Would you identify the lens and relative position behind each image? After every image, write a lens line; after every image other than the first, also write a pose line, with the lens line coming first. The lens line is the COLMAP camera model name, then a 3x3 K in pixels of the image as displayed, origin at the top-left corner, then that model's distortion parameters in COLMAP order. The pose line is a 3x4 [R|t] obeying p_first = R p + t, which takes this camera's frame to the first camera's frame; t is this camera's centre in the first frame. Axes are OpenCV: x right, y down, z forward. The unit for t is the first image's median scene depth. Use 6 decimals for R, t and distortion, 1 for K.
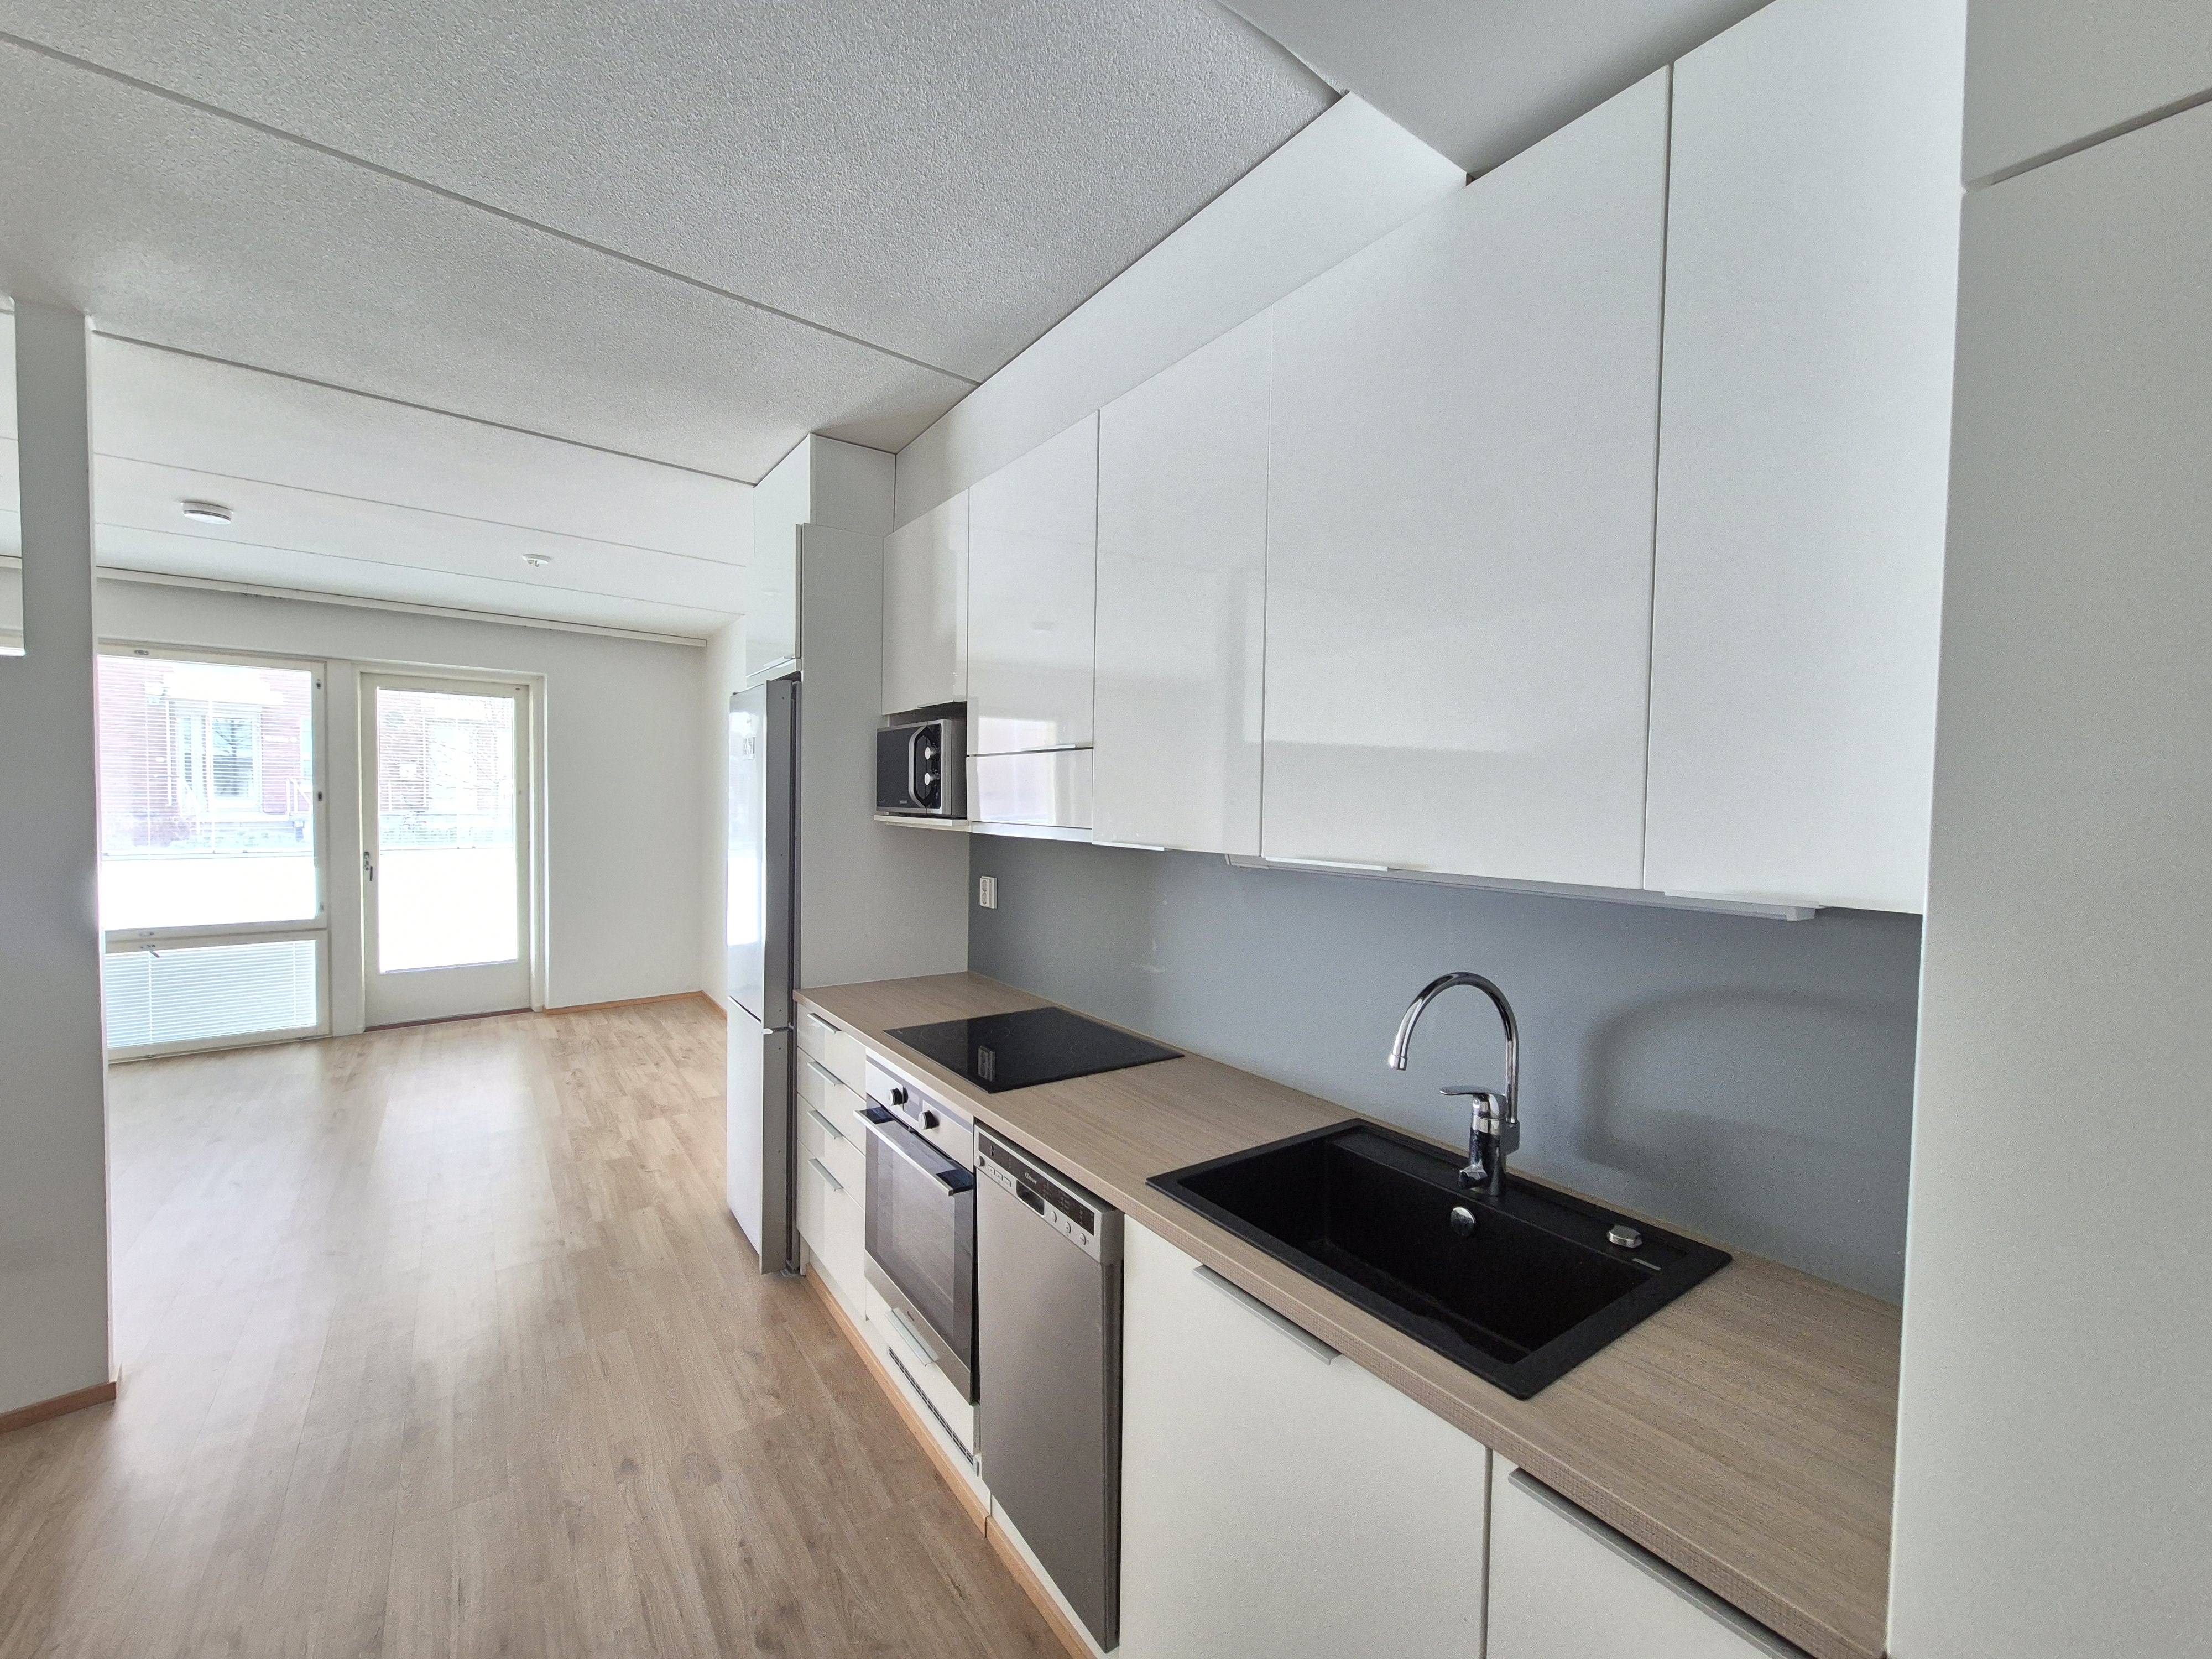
lens RADIAL K [[900.6, 0, 1094.4], [0, 900.6, 829.4], [0, 0, 1]] dist [0.001481, 0.000252]
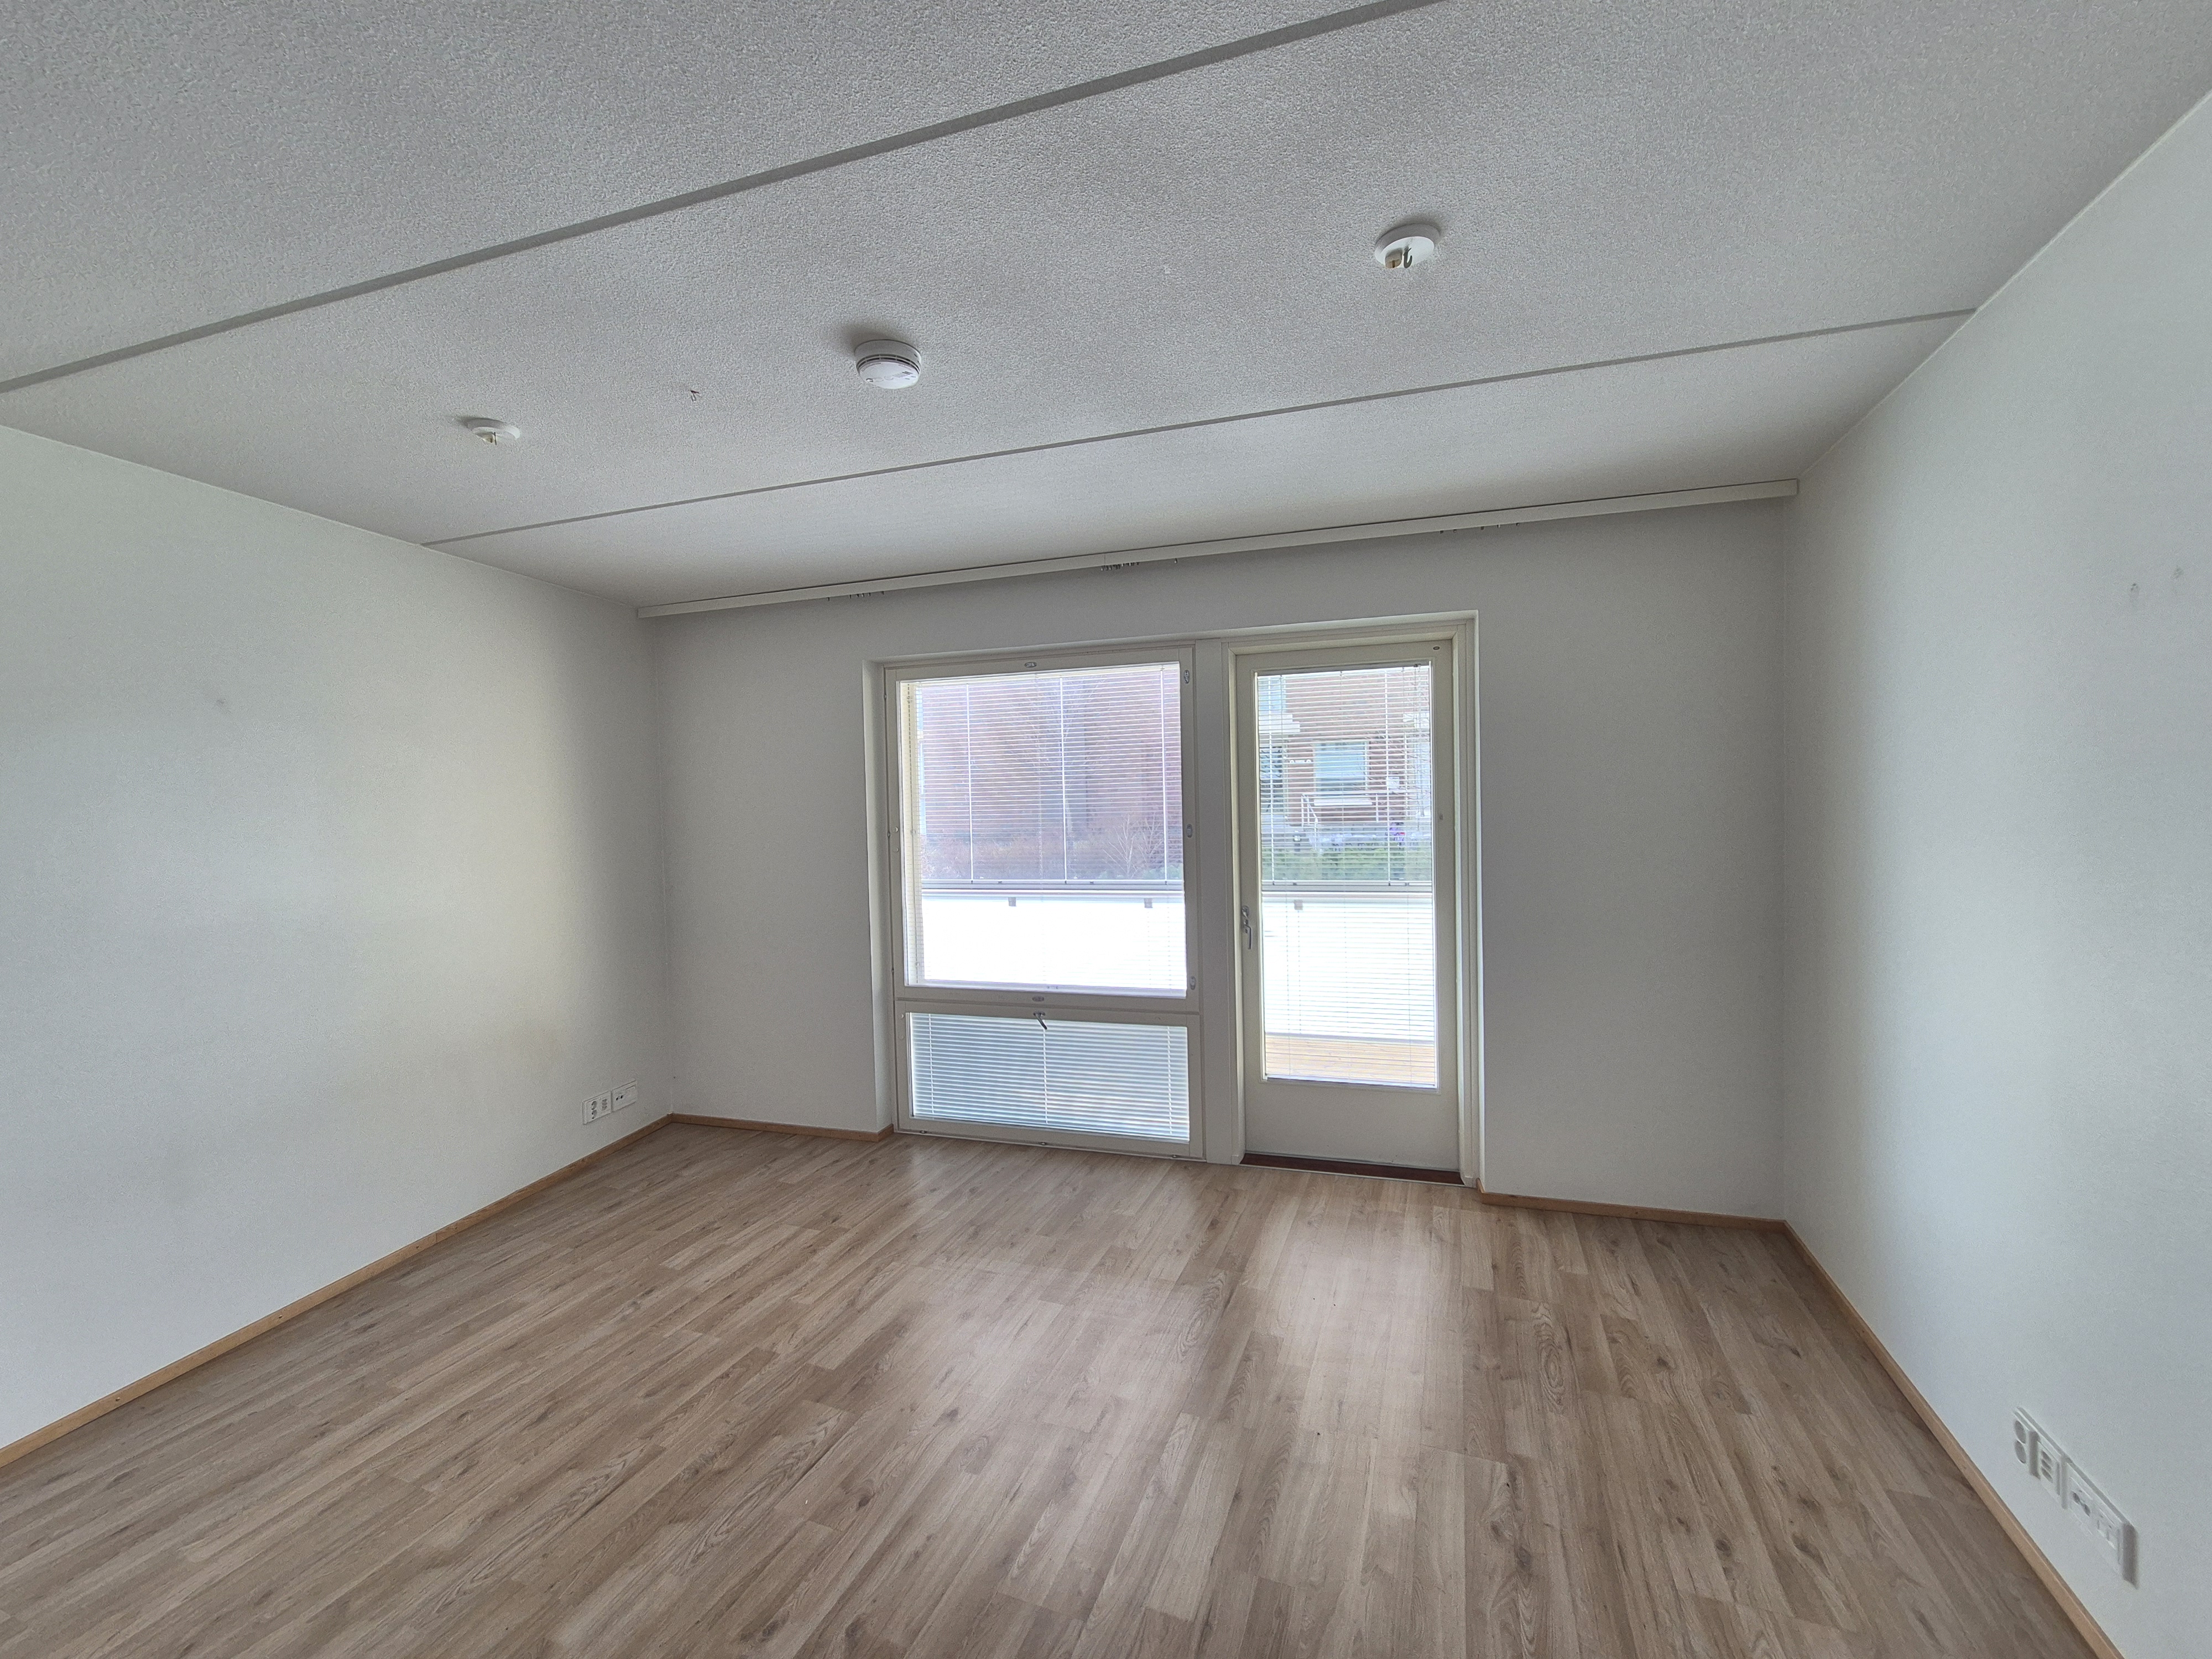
lens RADIAL K [[900.6, 0, 1094.4], [0, 900.6, 829.4], [0, 0, 1]] dist [0.001481, 0.000252]
pose [[0.549097, -0.005055, -0.835743, -0.426696], [0.001988, 0.999987, -0.004742, -0.050561], [0.835756, 0.000942, 0.549100, 0.780923]]
